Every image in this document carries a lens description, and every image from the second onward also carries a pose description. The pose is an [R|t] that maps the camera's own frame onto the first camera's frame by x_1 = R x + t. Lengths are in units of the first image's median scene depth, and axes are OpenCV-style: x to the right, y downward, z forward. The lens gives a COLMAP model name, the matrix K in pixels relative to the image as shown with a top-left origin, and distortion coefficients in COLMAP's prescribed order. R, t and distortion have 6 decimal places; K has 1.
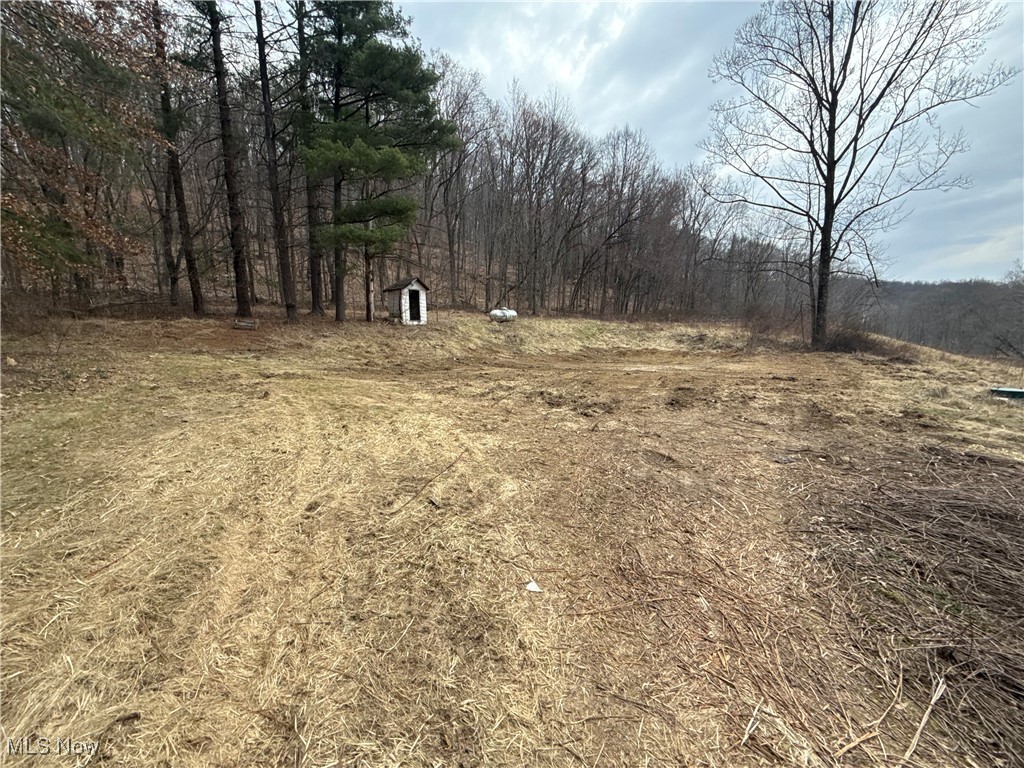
lens RADIAL K [[412.7, 0, 509.9], [0, 412.7, 384.7], [0, 0, 1]] dist [0.002129, -0.000354]
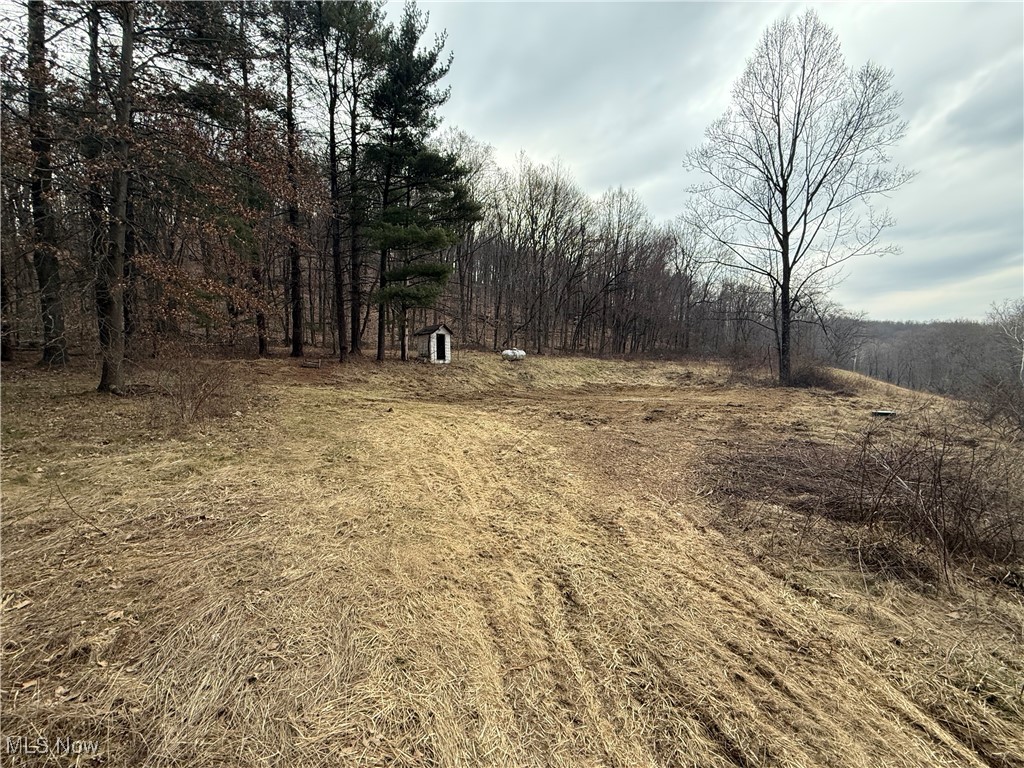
lens RADIAL K [[412.7, 0, 509.8], [0, 412.7, 384.1], [0, 0, 1]] dist [0.002129, -0.000354]
pose [[0.999992, 0.002895, -0.002702, -0.032714], [-0.003126, 0.995957, -0.089776, 0.018257], [0.002431, 0.089784, 0.995958, -0.164469]]
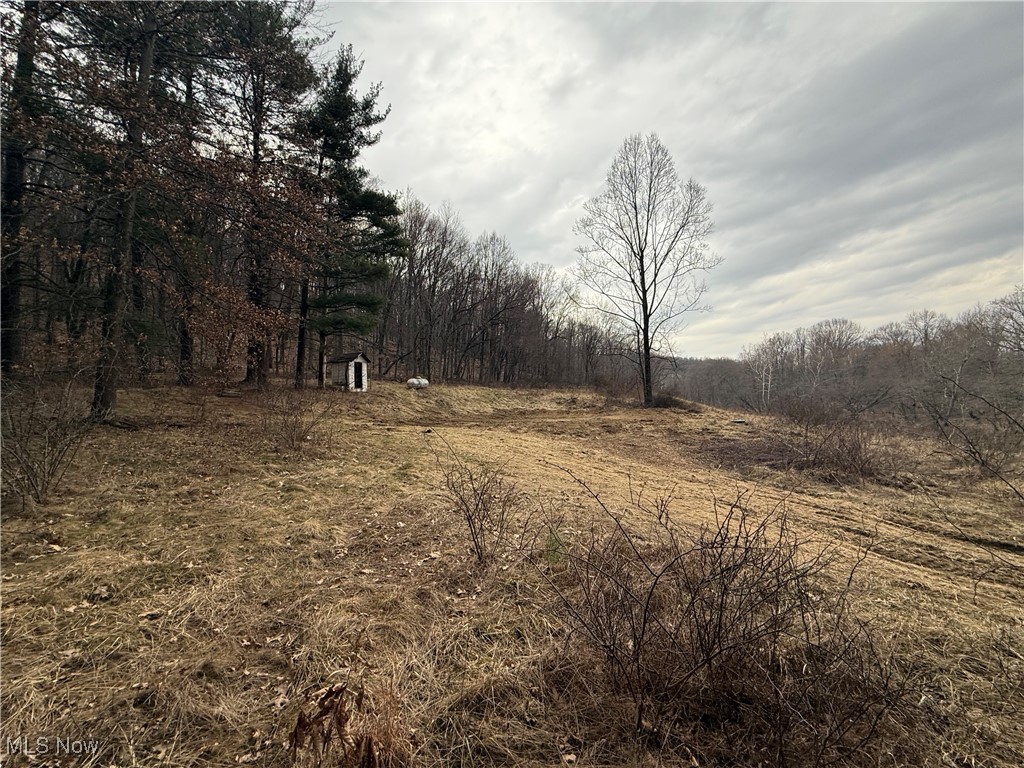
lens RADIAL K [[412.7, 0, 510.4], [0, 412.7, 384.4], [0, 0, 1]] dist [0.002129, -0.000354]
pose [[0.938267, 0.001563, 0.345908, -0.238756], [0.053606, 0.987252, -0.149865, 0.031066], [-0.341733, 0.159156, 0.926222, -0.226689]]
